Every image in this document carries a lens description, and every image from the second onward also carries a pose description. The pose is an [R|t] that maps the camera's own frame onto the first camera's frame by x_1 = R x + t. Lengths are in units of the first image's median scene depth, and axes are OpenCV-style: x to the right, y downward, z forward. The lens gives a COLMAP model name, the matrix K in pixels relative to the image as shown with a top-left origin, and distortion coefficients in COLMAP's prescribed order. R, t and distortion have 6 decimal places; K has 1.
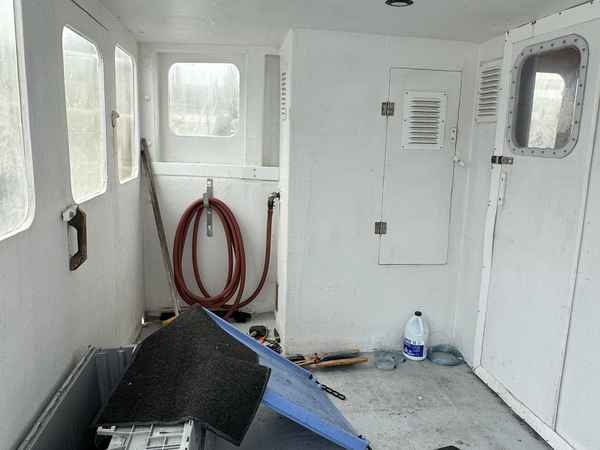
lens RADIAL K [[472.2, 0, 300.0], [0, 472.2, 225.0], [0, 0, 1]] dist [-0.003022, -0.000847]
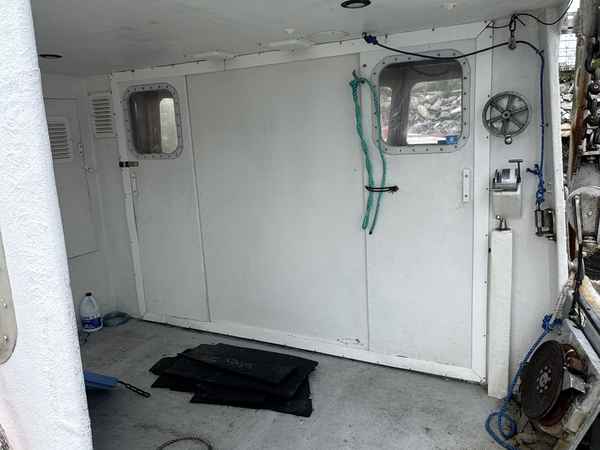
lens RADIAL K [[472.2, 0, 300.0], [0, 472.2, 225.0], [0, 0, 1]] dist [-0.003022, -0.000847]
pose [[0.574193, -0.217539, 0.789290, -0.420754], [0.216125, 0.970132, 0.110154, -0.005480], [-0.789679, 0.107336, 0.604059, -0.232388]]
